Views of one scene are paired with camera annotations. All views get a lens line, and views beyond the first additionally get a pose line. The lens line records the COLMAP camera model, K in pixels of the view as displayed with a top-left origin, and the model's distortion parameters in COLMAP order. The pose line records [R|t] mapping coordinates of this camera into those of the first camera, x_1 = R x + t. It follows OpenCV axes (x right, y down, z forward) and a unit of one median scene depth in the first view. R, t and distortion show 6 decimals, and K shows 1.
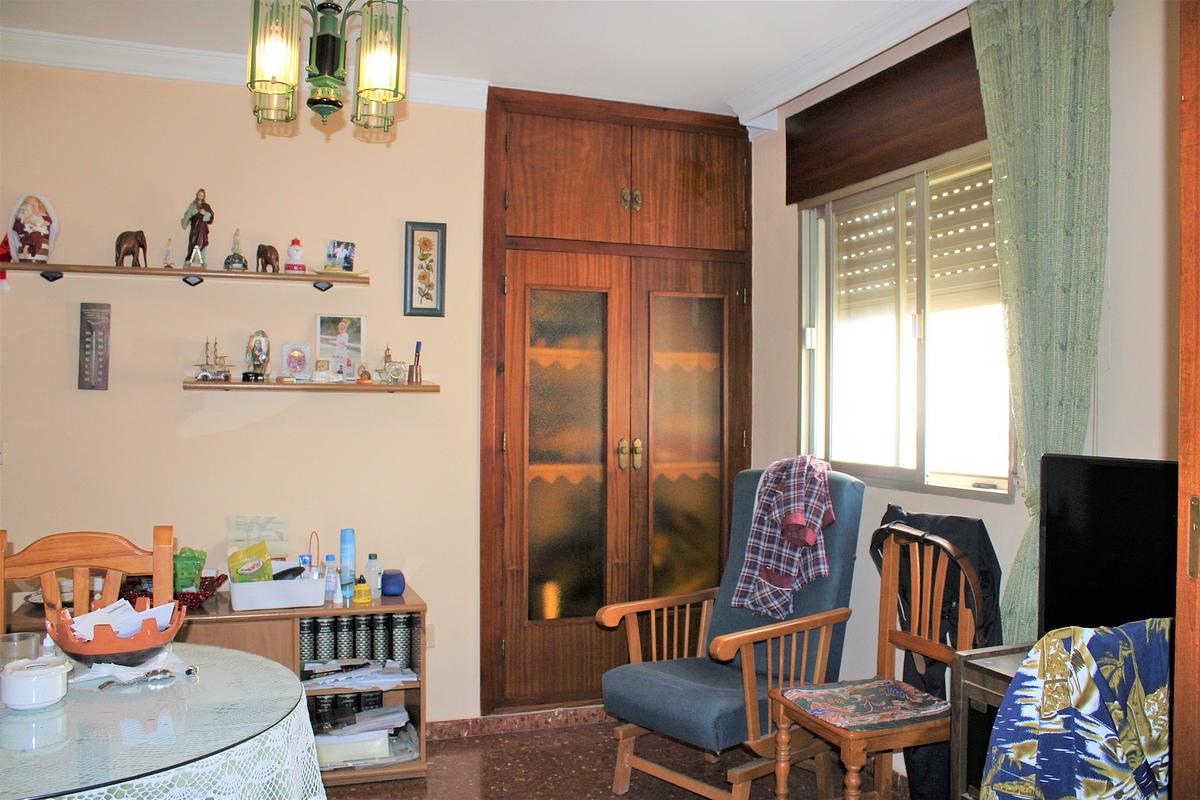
lens RADIAL K [[1001.9, 0, 599.3], [0, 1001.9, 403.9], [0, 0, 1]] dist [-0.148279, 0.113542]
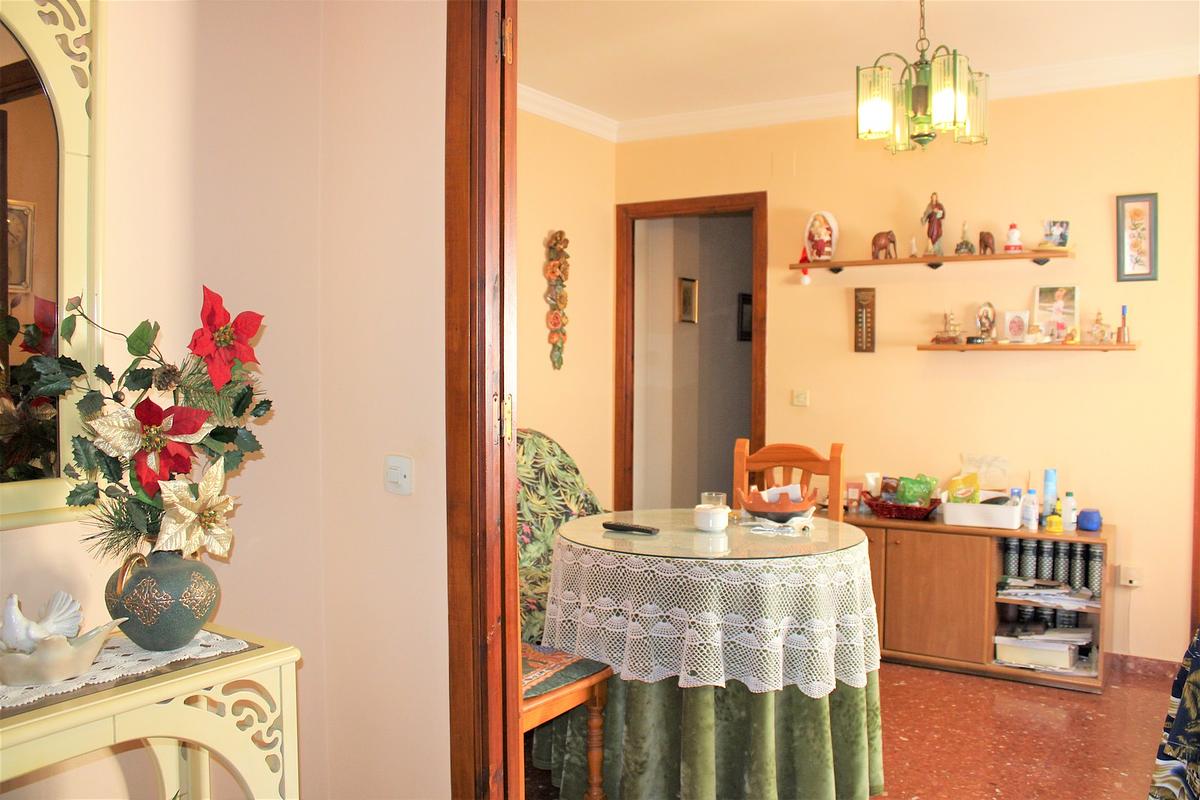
lens RADIAL K [[1001.9, 0, 597.6], [0, 1001.9, 399.3], [0, 0, 1]] dist [-0.148279, 0.113542]
pose [[0.599882, 0.019196, -0.799858, 0.338982], [0.001924, 0.999675, 0.025435, 0.013882], [0.800086, -0.016797, 0.599650, -0.112295]]
